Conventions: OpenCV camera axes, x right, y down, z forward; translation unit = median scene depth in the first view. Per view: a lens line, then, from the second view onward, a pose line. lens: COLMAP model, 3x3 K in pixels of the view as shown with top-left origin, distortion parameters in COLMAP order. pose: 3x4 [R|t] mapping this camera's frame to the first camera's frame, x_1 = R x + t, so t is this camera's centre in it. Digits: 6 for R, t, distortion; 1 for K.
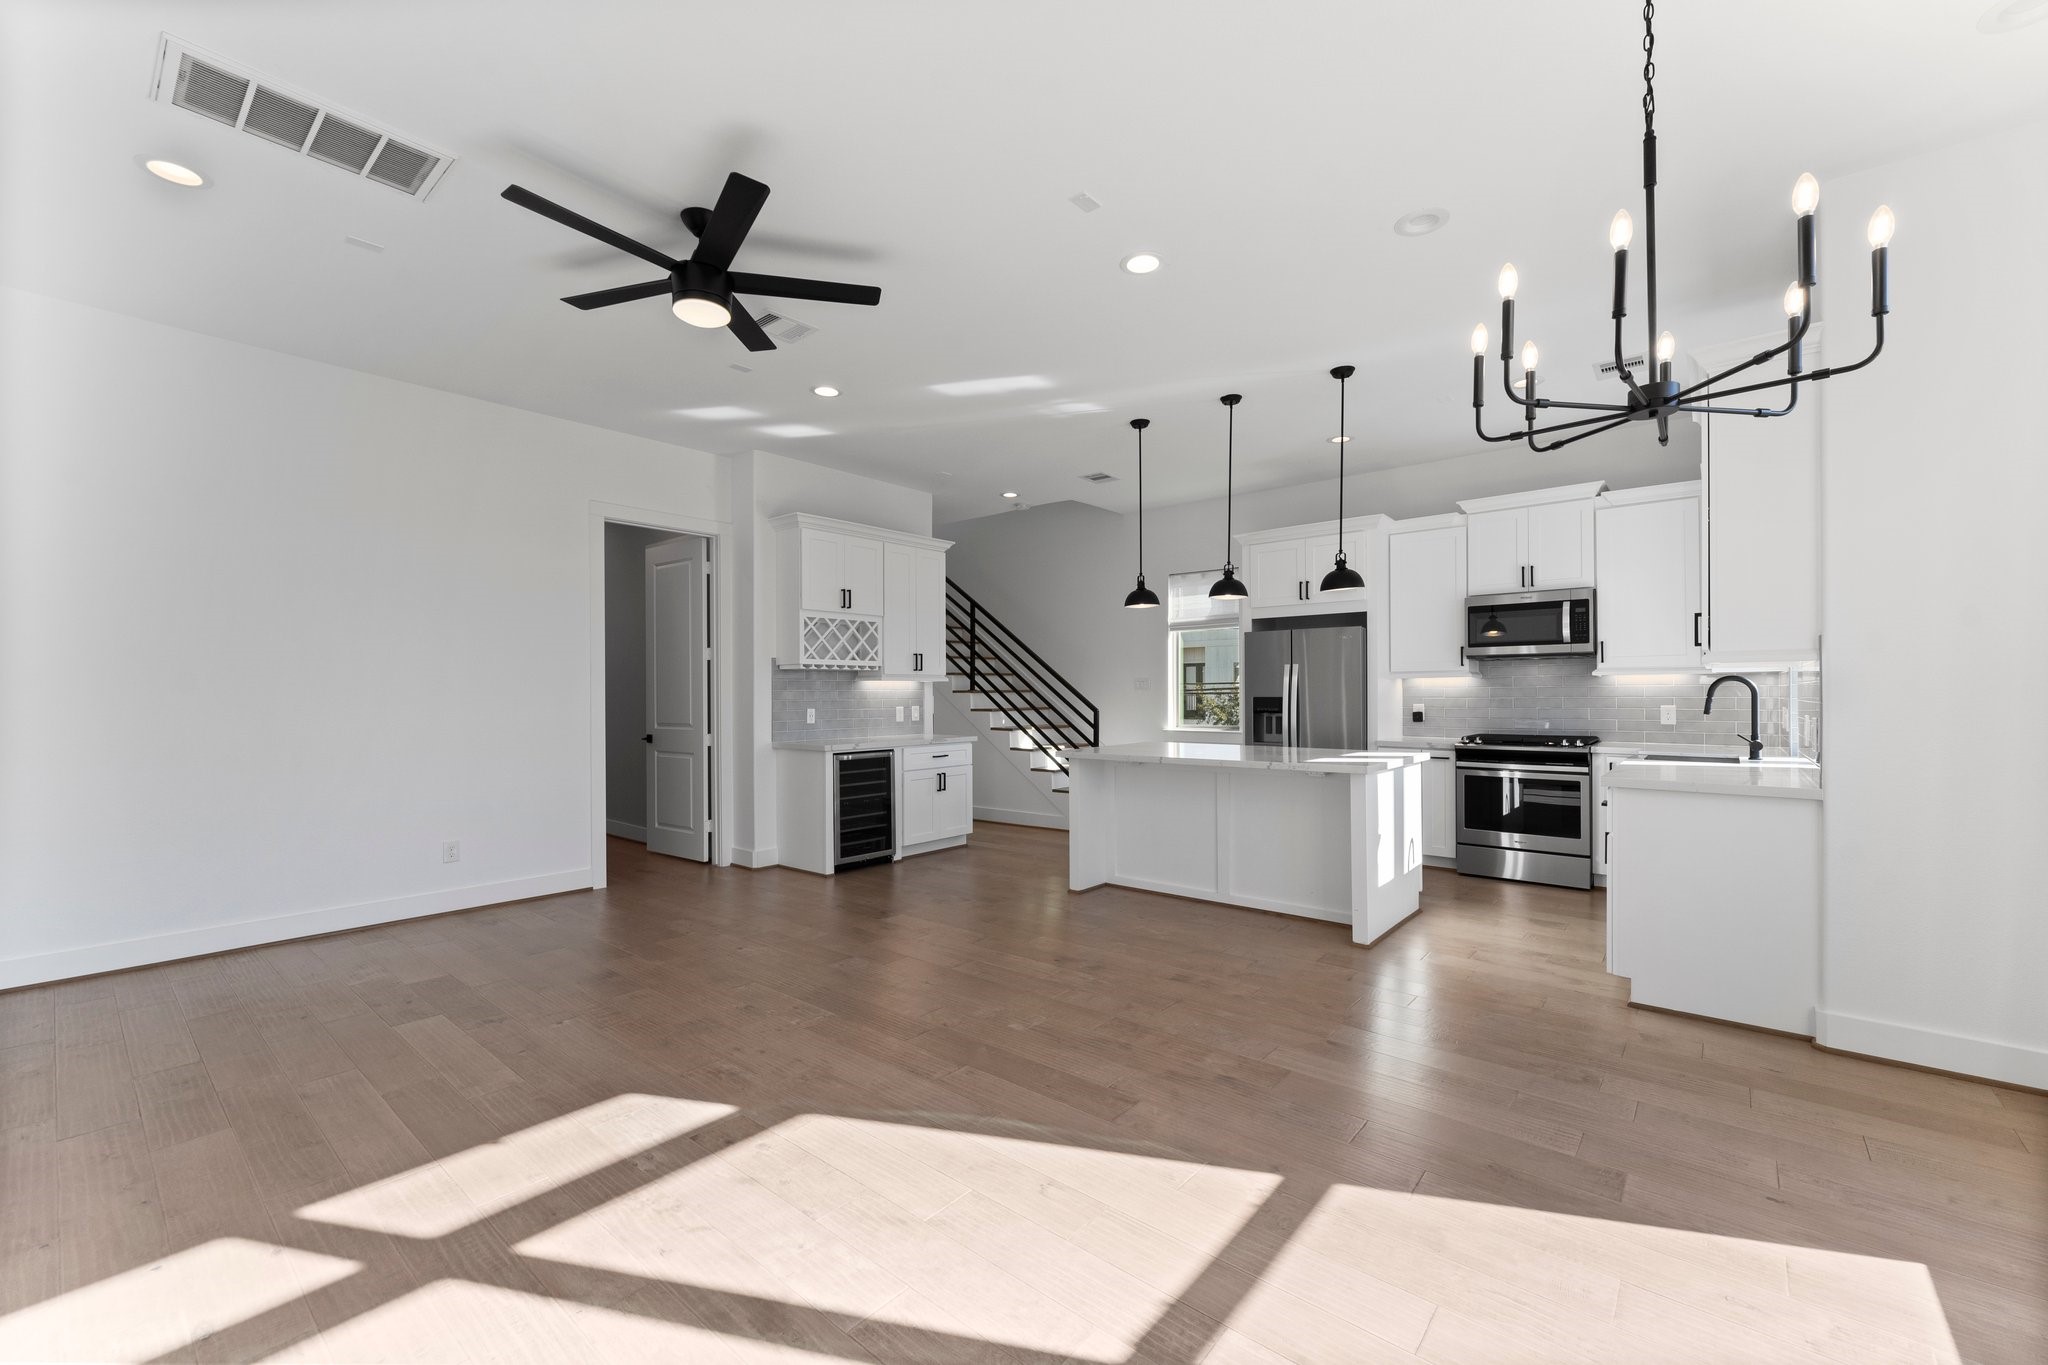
lens RADIAL K [[825.8, 0, 1018.8], [0, 825.8, 700.2], [0, 0, 1]] dist [-0.000183, 0.000347]
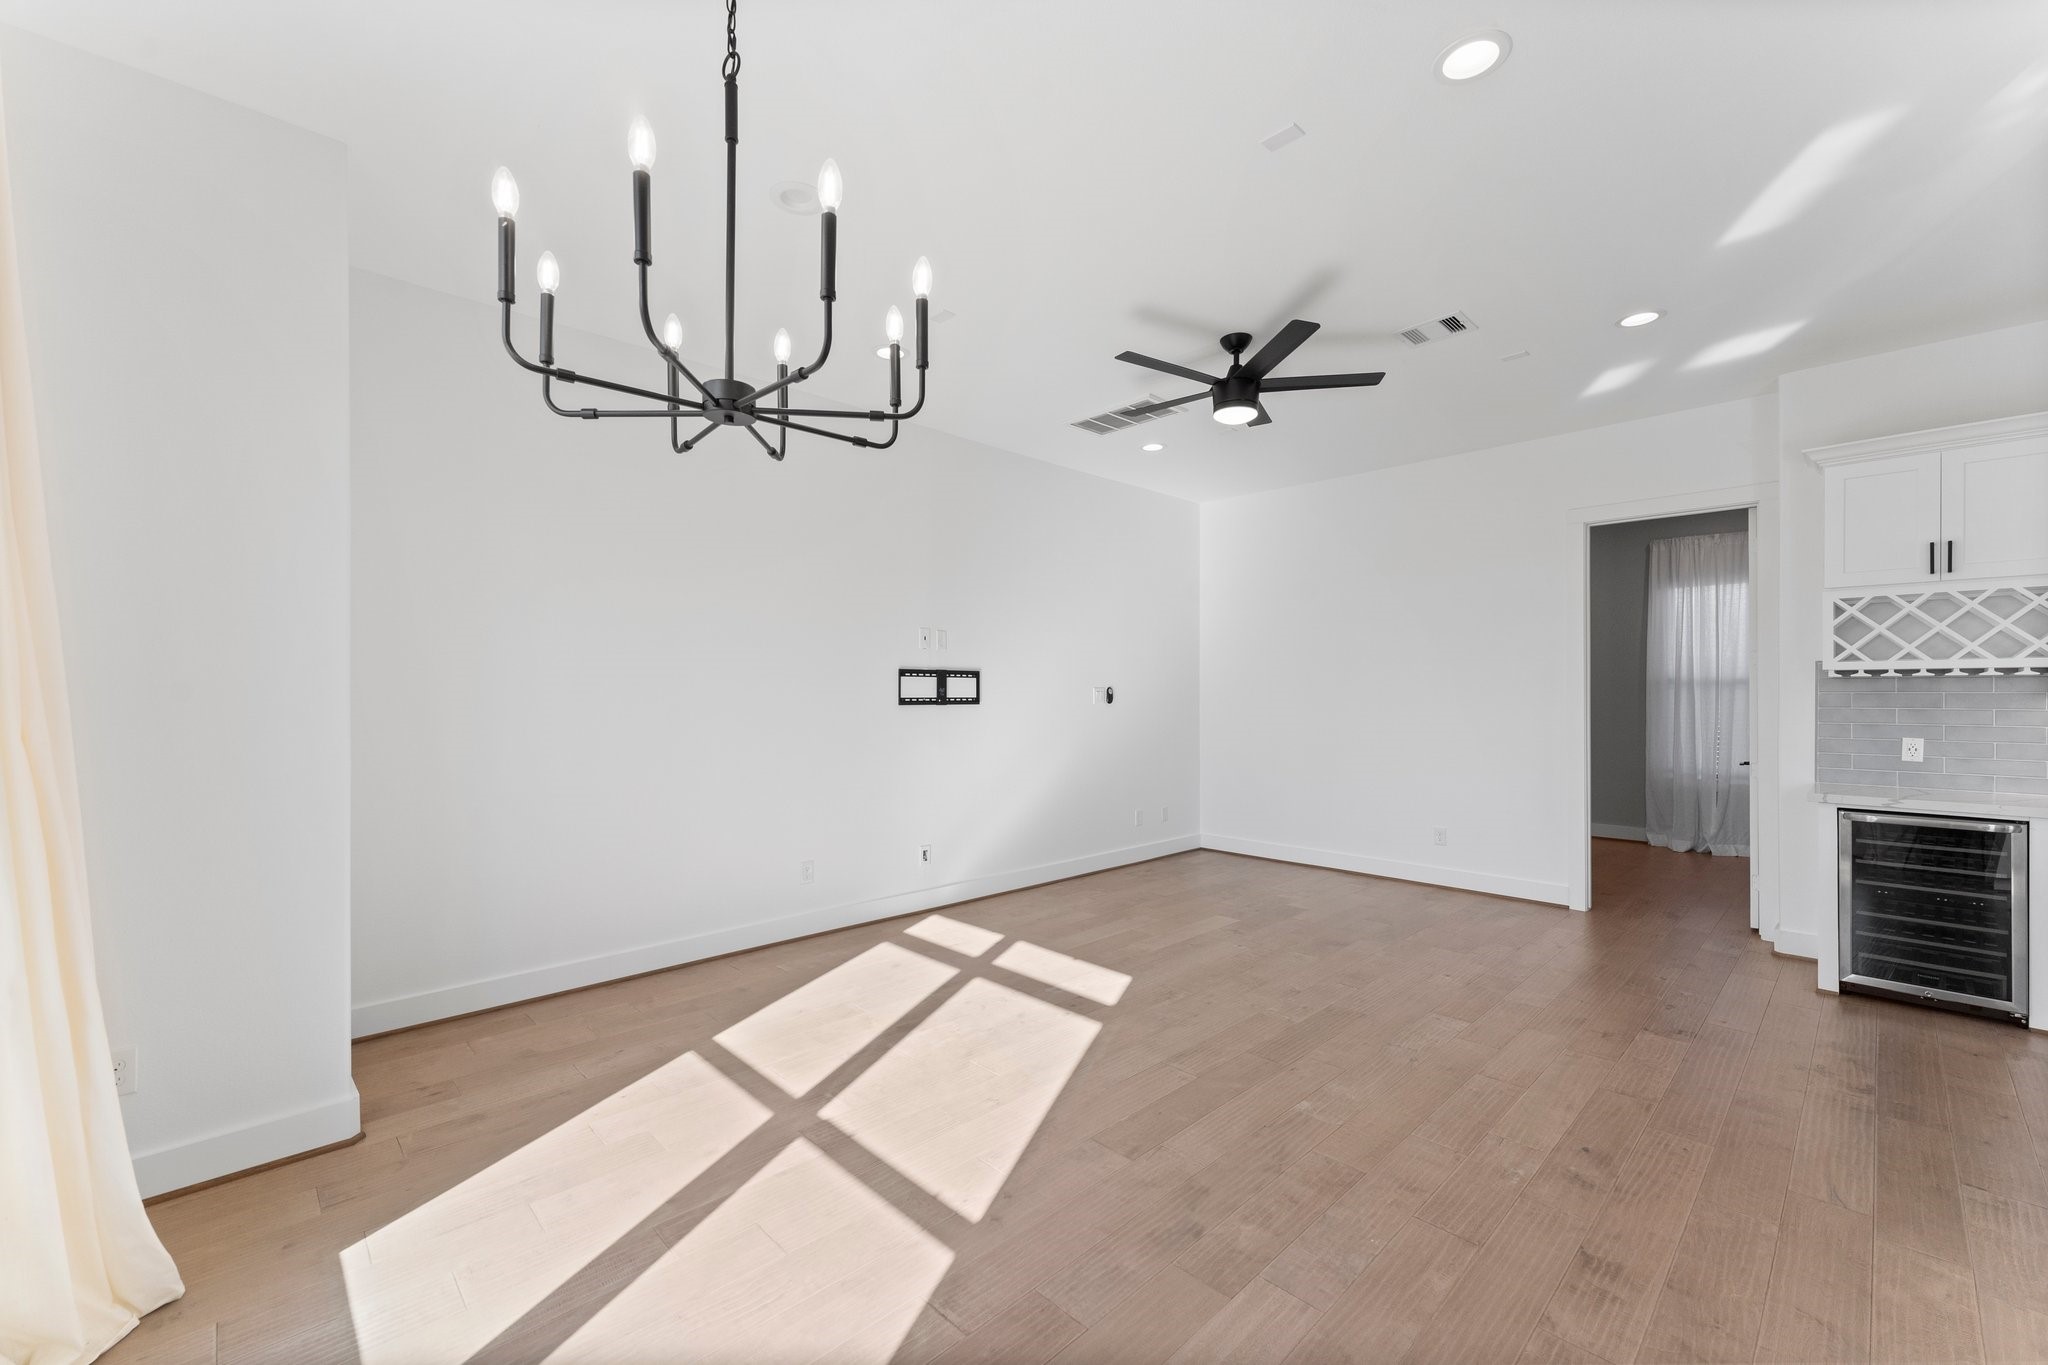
lens RADIAL K [[825.8, 0, 1021.9], [0, 825.8, 703.7], [0, 0, 1]] dist [-0.000183, 0.000347]
pose [[-0.096347, 0.017664, -0.995191, 0.479474], [-0.006218, 0.999812, 0.018348, -0.025115], [0.995328, 0.007956, -0.096219, 0.419906]]
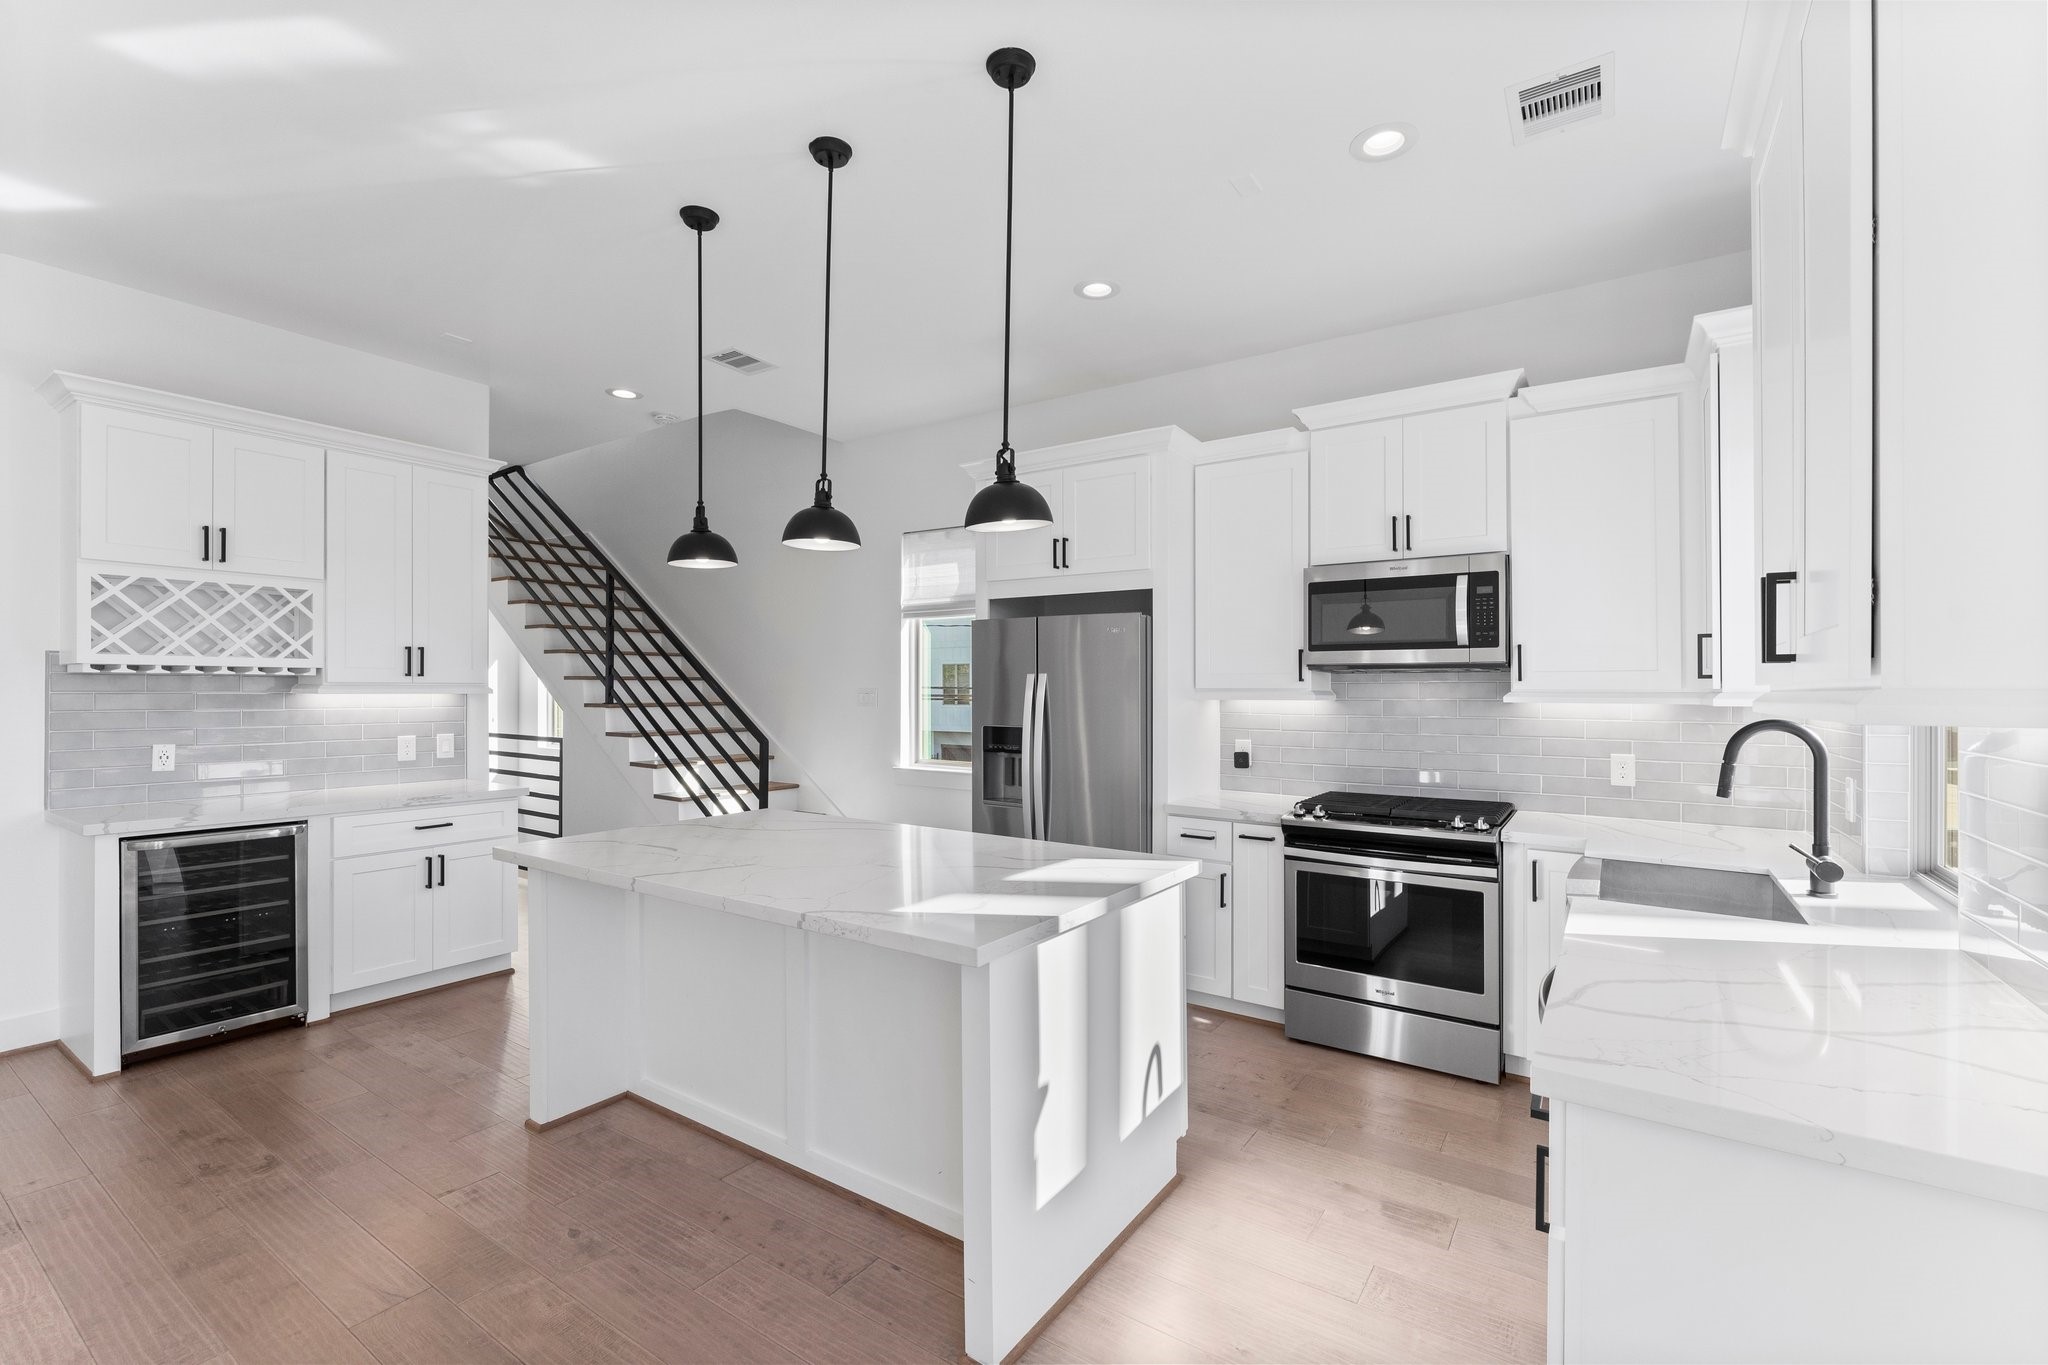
lens RADIAL K [[876.6, 0, 1014.2], [0, 876.6, 683.9], [0, 0, 1]] dist [-0.003531, 0.000338]
pose [[0.994967, 0.011904, 0.099494, 0.274781], [-0.010497, 0.999838, -0.014647, -0.029250], [-0.099652, 0.013529, 0.994930, 0.398523]]
